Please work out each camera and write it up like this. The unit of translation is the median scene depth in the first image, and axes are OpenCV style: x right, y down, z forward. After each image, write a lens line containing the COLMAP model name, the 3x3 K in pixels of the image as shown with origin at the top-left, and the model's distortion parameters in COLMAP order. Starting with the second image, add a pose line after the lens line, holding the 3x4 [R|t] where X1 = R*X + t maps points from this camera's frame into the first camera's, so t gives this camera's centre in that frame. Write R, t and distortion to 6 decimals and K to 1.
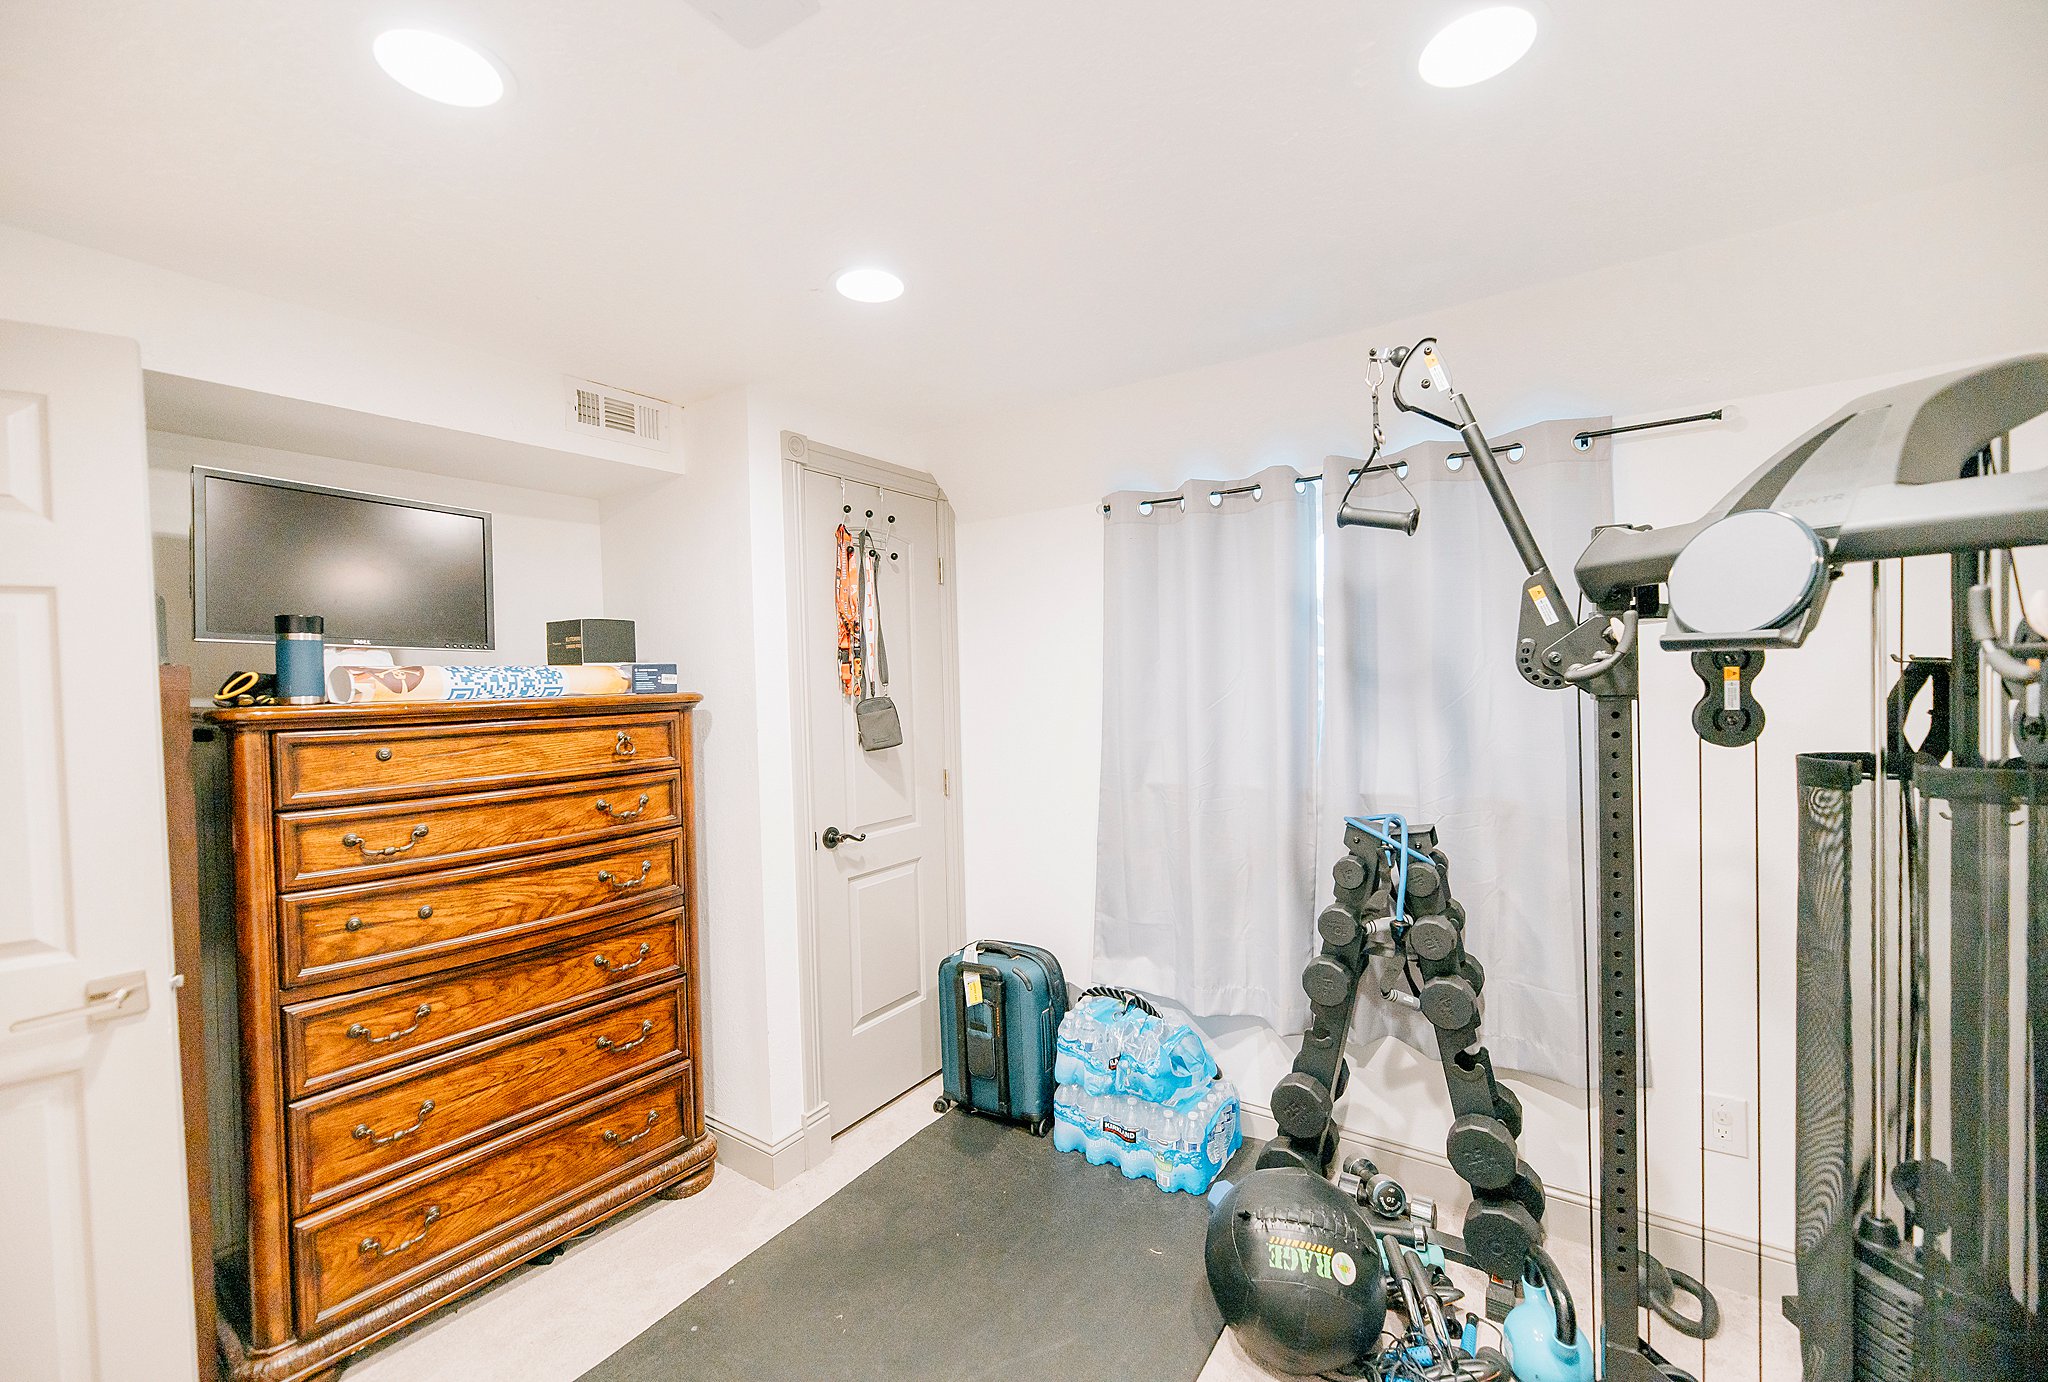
lens RADIAL K [[827.8, 0, 1024.0], [0, 827.8, 691.0], [0, 0, 1]] dist [0.002598, 0.000240]
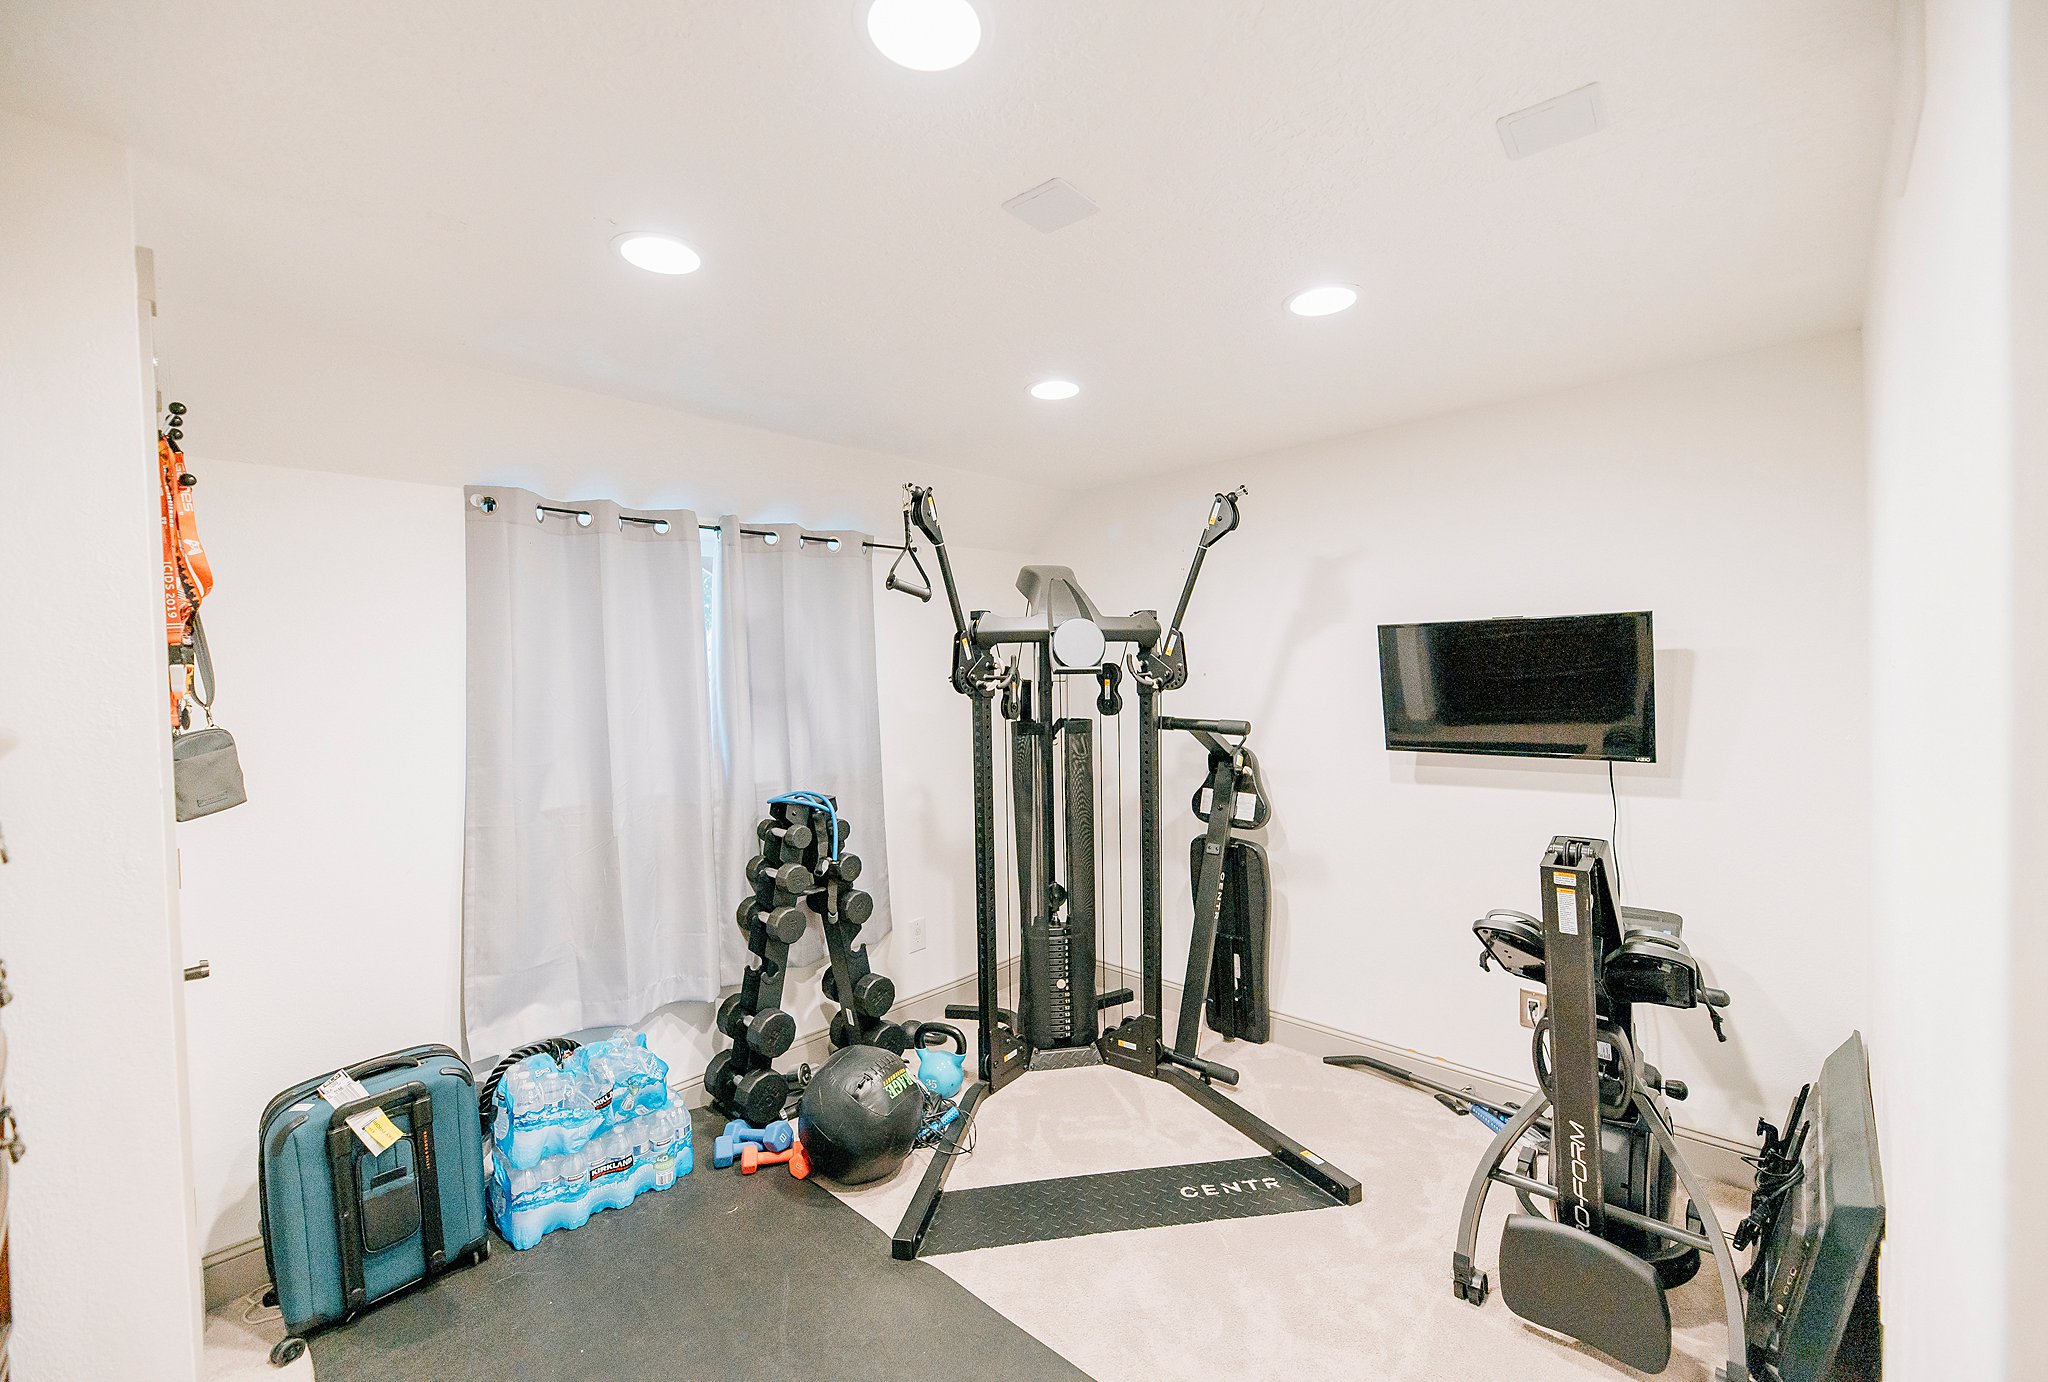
lens RADIAL K [[830.1, 0, 1024.0], [0, 830.1, 691.0], [0, 0, 1]] dist [-0.003008, -0.000016]
pose [[0.174399, 0.000902, 0.984675, -0.693293], [0.035972, 0.999326, -0.007286, 0.005582], [-0.984018, 0.036691, 0.174249, 0.321815]]
